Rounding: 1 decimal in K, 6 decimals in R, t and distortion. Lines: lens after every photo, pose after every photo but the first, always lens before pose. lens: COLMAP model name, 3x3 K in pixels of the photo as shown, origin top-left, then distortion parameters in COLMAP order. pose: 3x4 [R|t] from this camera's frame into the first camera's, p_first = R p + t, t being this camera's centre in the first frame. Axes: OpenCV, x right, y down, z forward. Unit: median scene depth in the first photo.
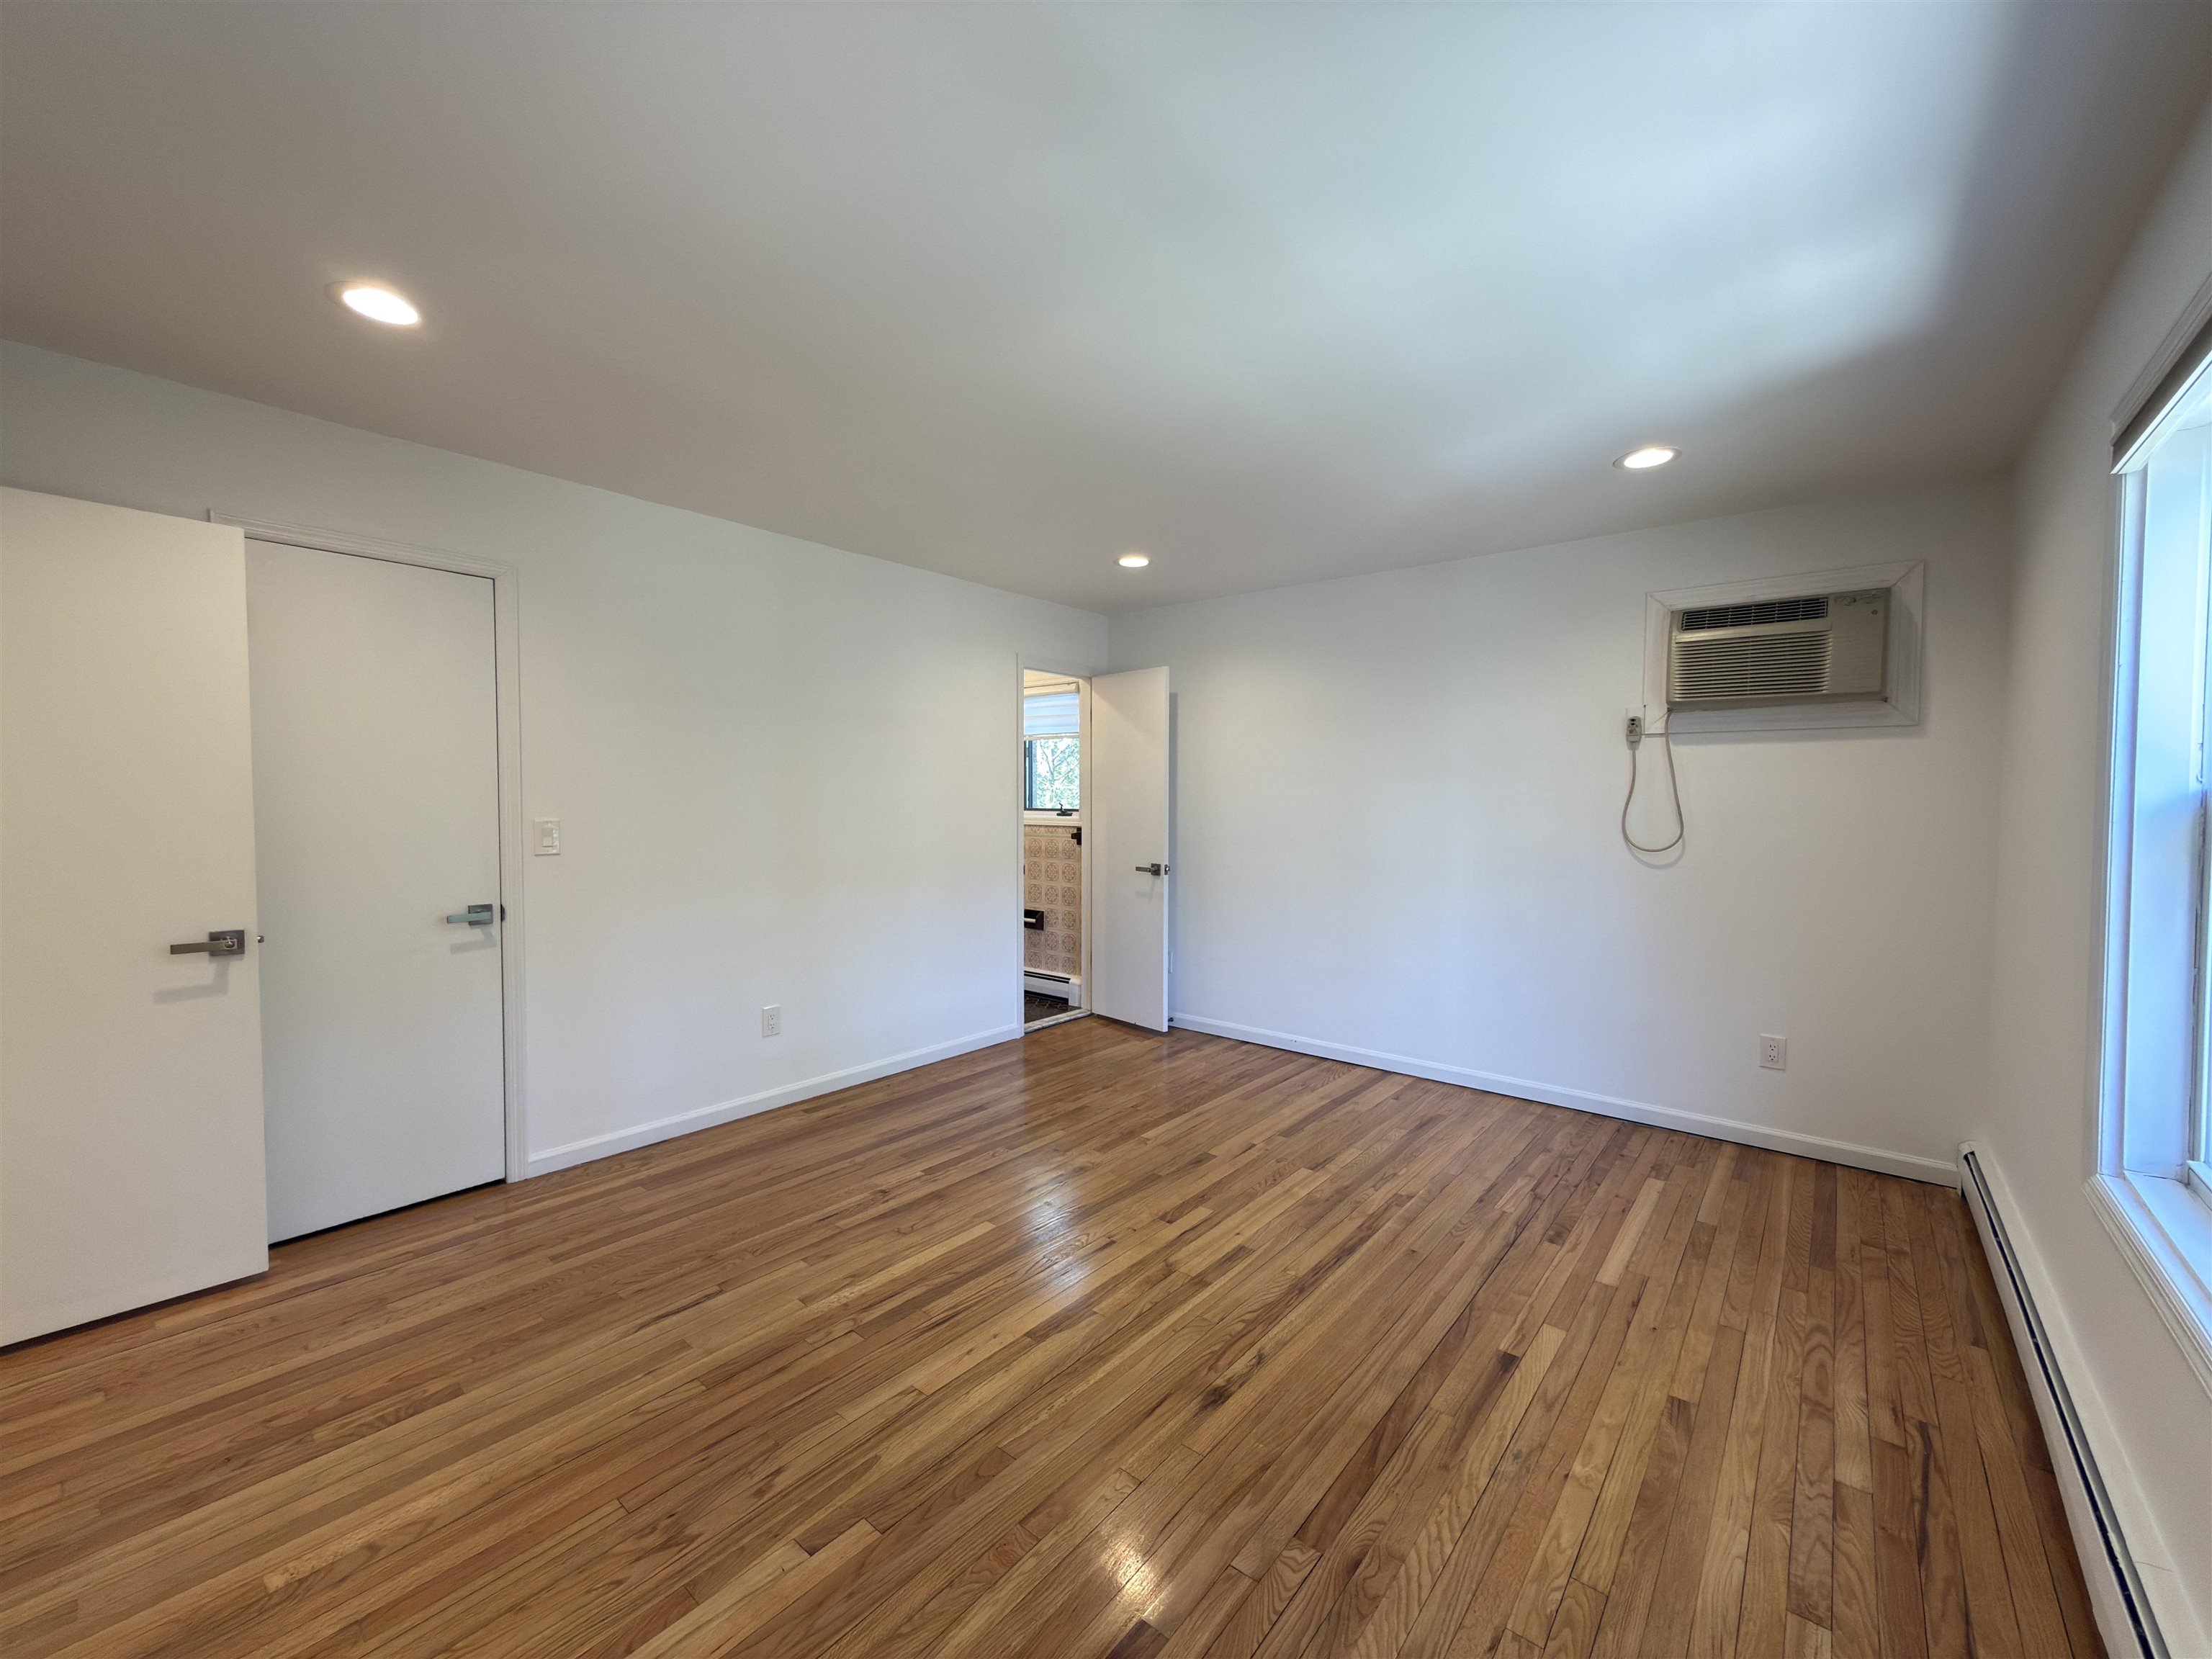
lens RADIAL K [[882.0, 0, 1110.9], [0, 882.0, 823.1], [0, 0, 1]] dist [-0.001611, 0.000989]
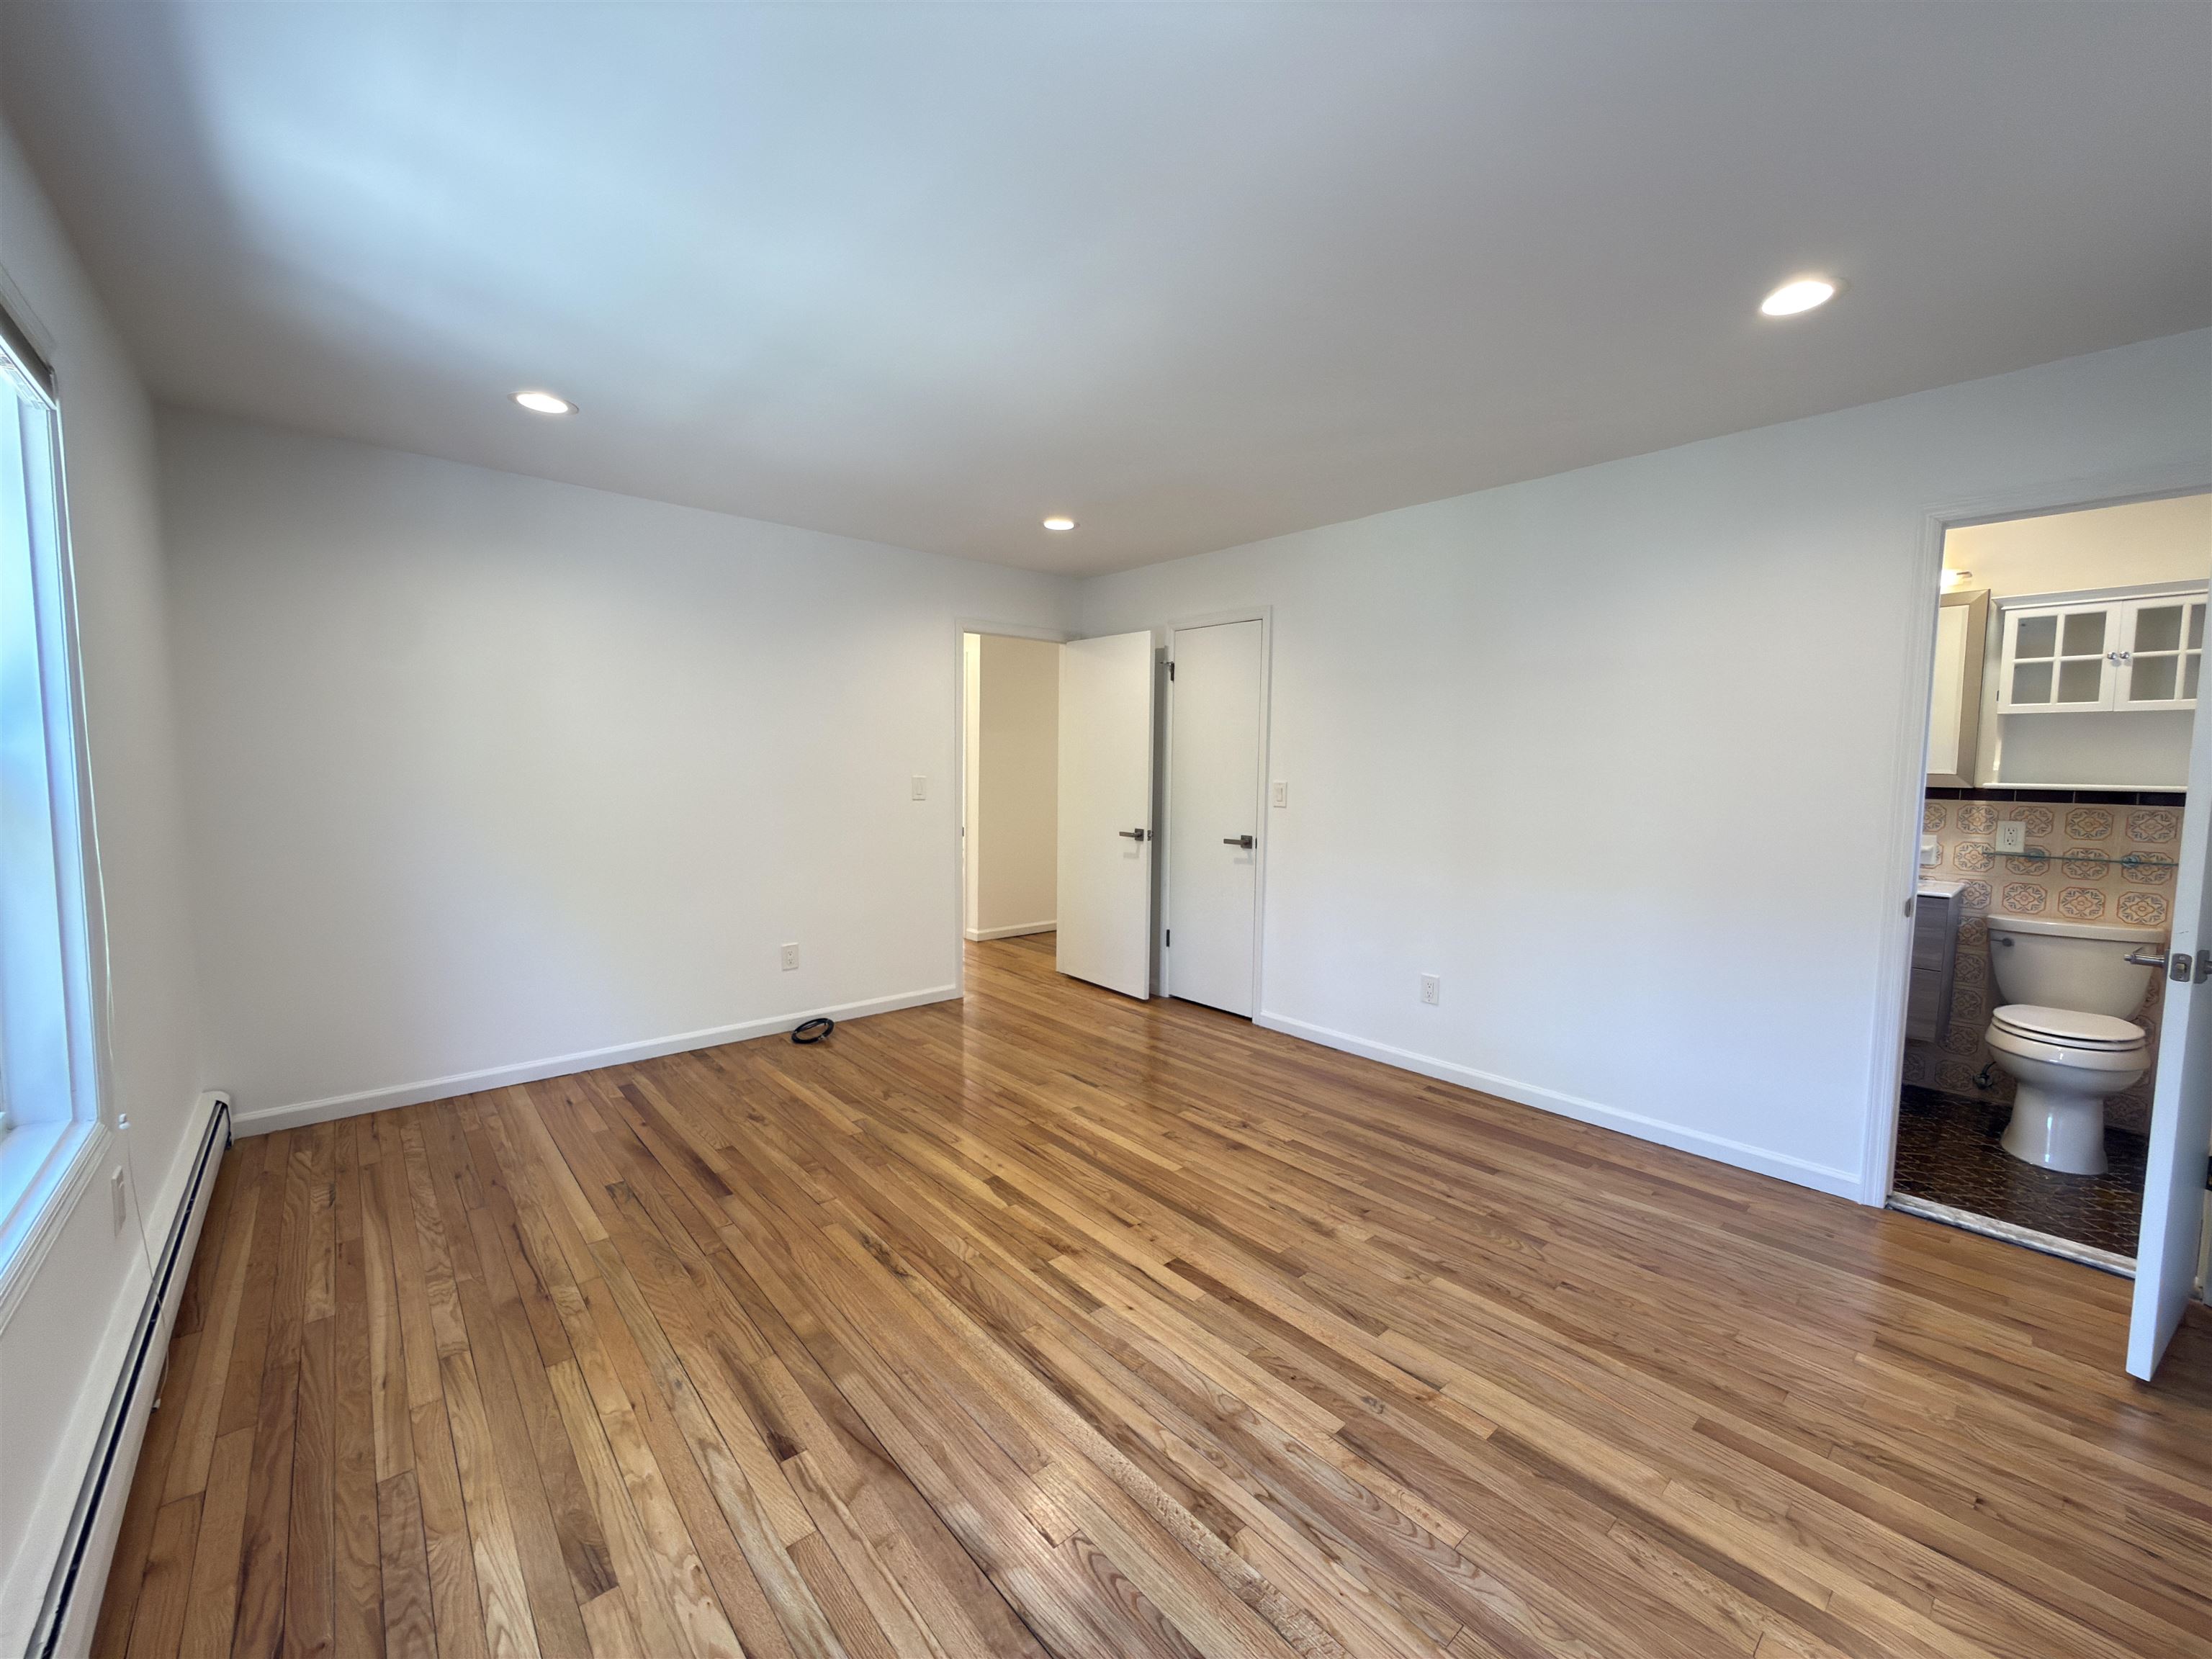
lens RADIAL K [[882.0, 0, 1108.7], [0, 882.0, 827.4], [0, 0, 1]] dist [-0.001611, 0.000989]
pose [[-0.155092, 0.068343, -0.985533, 0.829191], [-0.041874, 0.996253, 0.075676, -0.027471], [0.987012, 0.053005, -0.151649, 0.985166]]
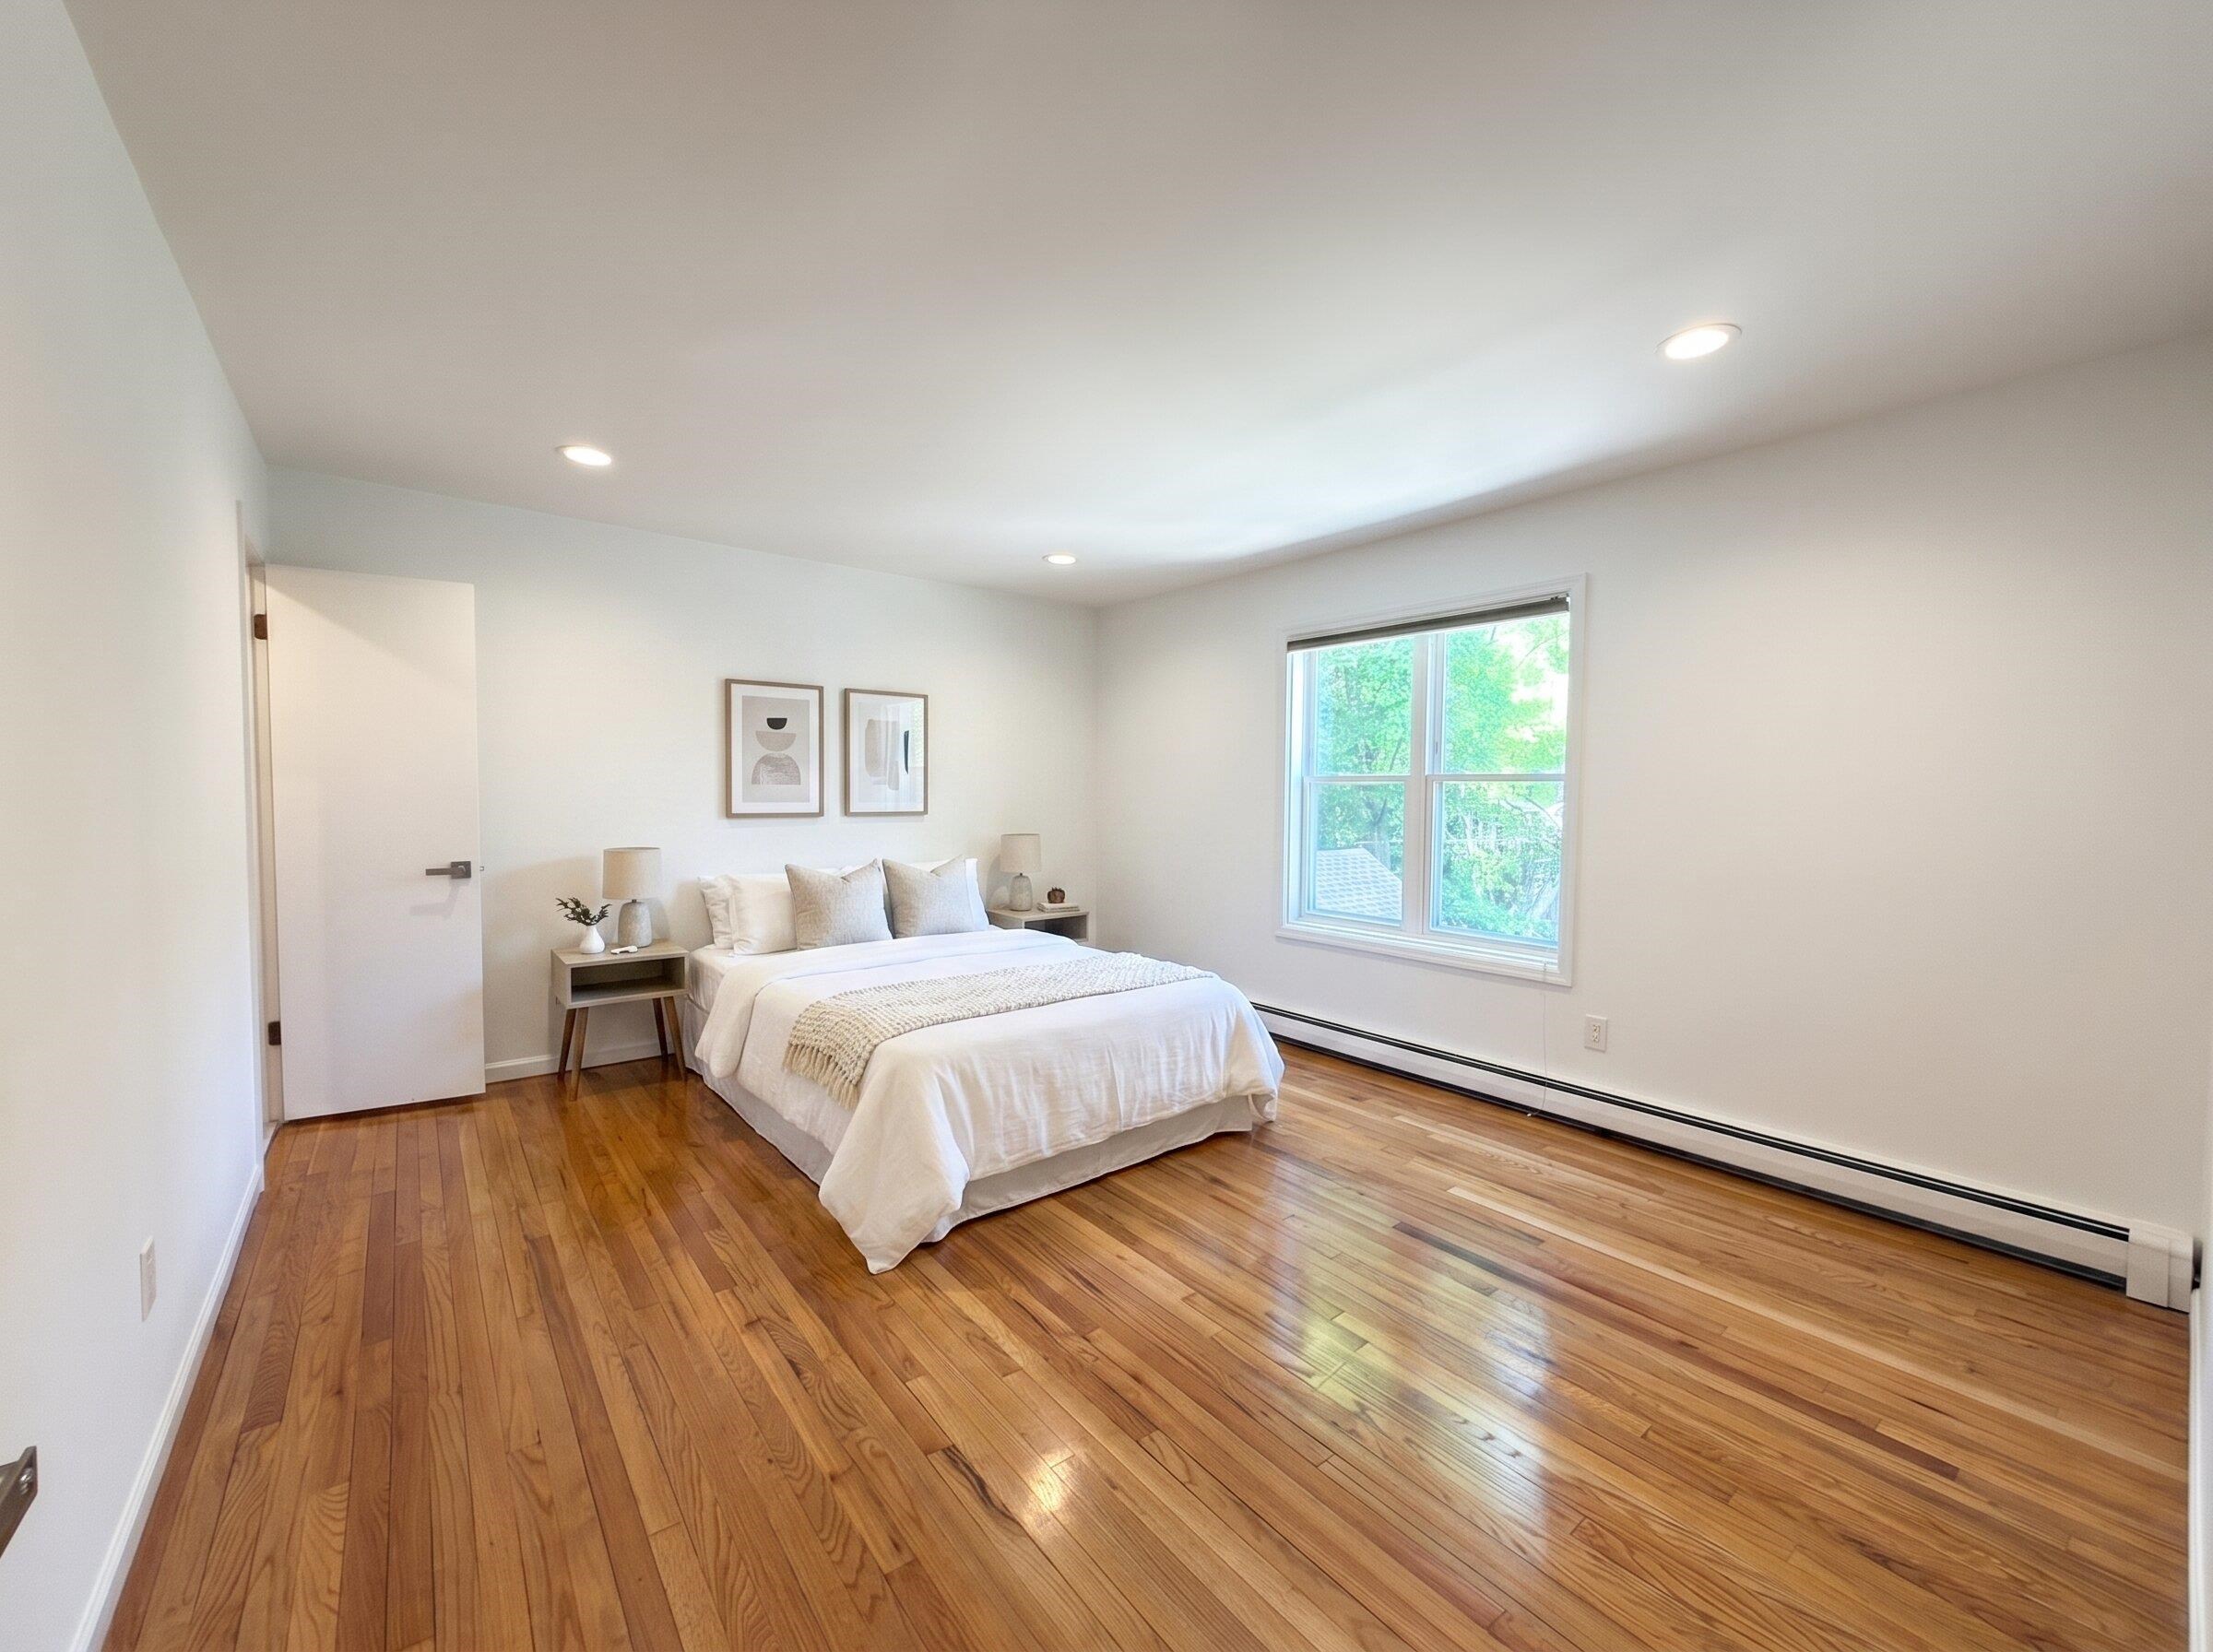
lens RADIAL K [[882.8, 0, 1113.0], [0, 882.8, 823.5], [0, 0, 1]] dist [0.002897, 0.000867]
pose [[0.203530, -0.042408, 0.978150, -0.880825], [0.018930, 0.999045, 0.039375, -0.003477], [-0.978886, 0.010502, 0.204139, 0.573161]]
